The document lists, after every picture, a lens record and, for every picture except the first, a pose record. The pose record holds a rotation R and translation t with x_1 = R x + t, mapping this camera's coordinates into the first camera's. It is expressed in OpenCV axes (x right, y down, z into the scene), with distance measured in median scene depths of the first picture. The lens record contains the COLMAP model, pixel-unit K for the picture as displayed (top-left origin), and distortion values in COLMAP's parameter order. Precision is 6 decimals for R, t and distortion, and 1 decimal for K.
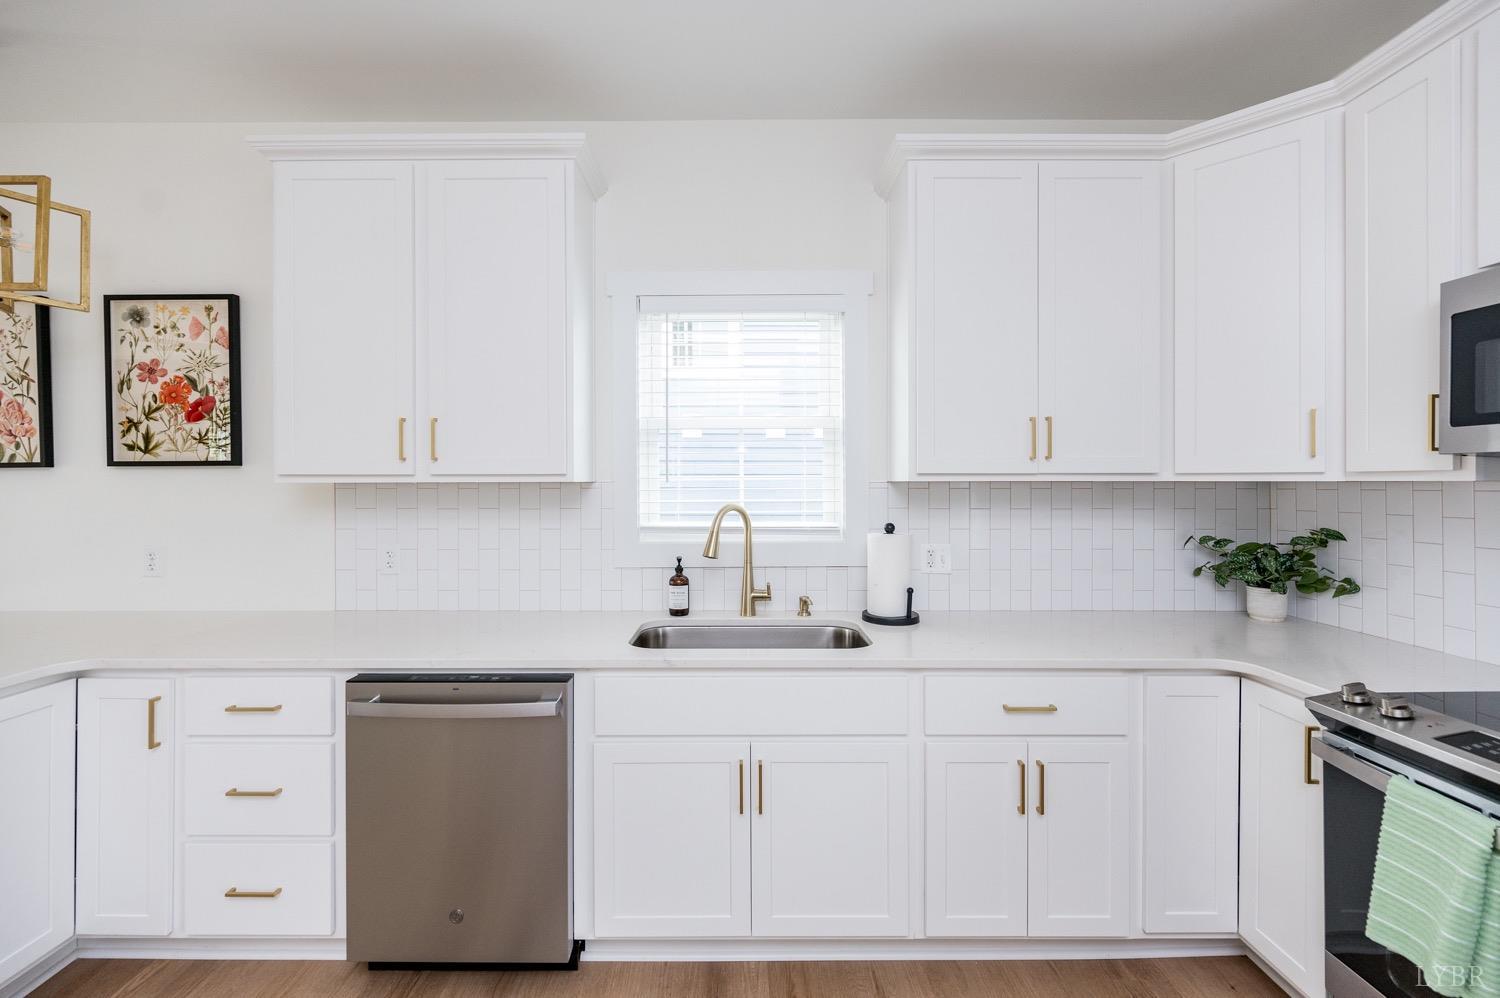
lens RADIAL K [[606.6, 0, 744.1], [0, 606.6, 483.1], [0, 0, 1]] dist [-0.000938, -0.000058]
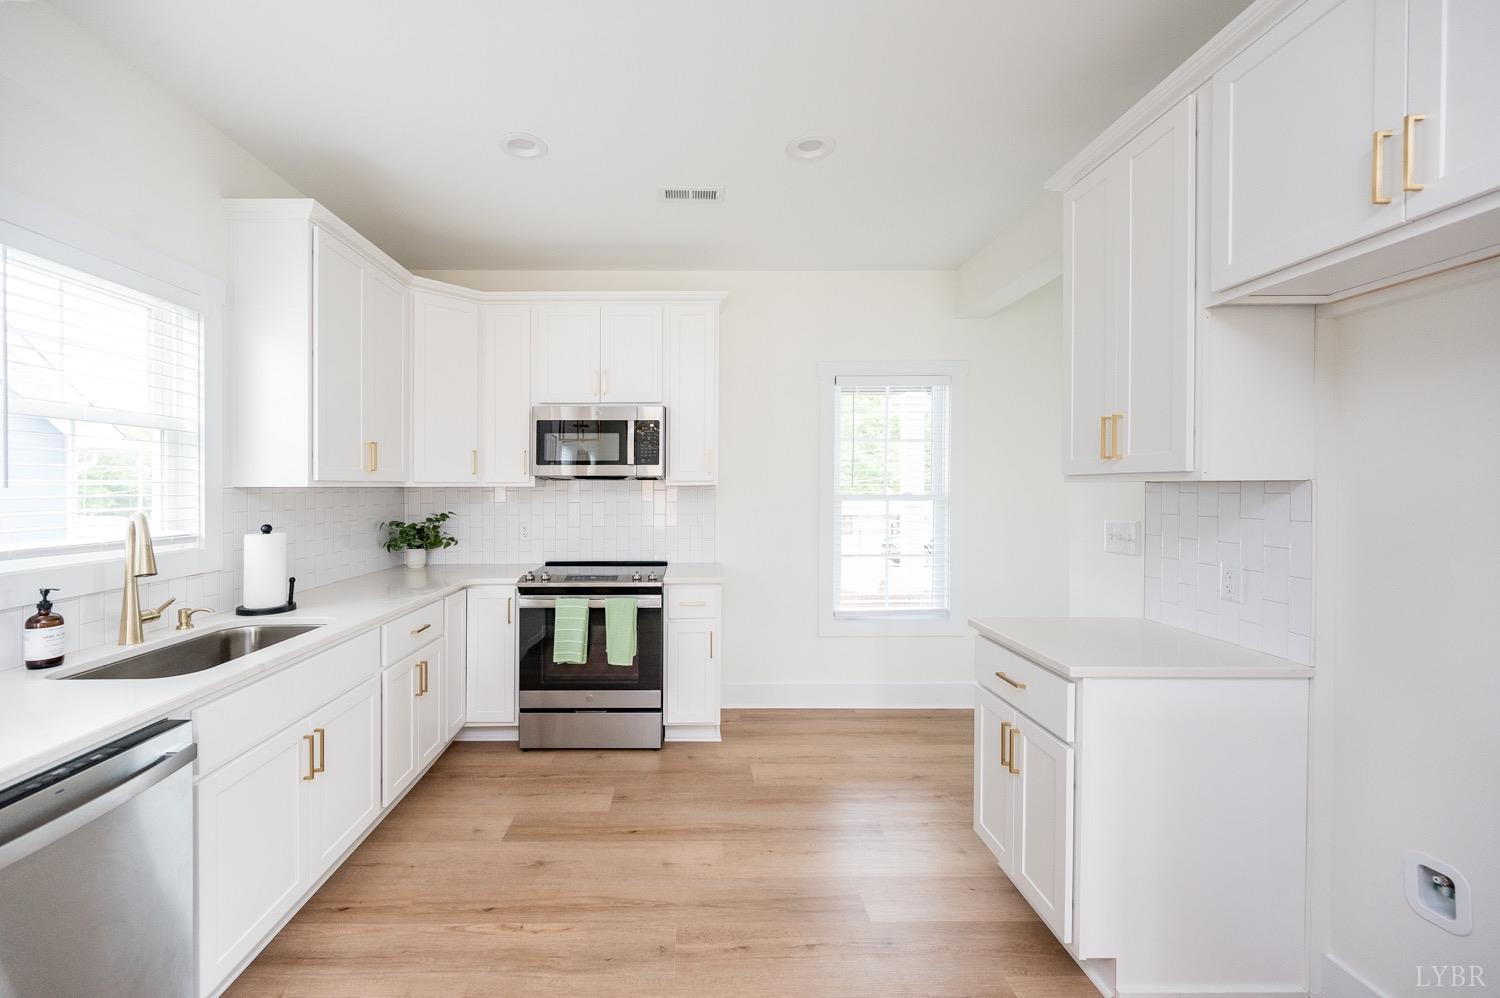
lens RADIAL K [[606.6, 0, 691.5], [0, 606.6, 484.3], [0, 0, 1]] dist [-0.000938, -0.000058]
pose [[0.008406, 0.004065, 0.999956, -0.840577], [0.000726, 0.999991, -0.004071, -0.001919], [-0.999964, 0.000760, 0.008403, 0.204950]]
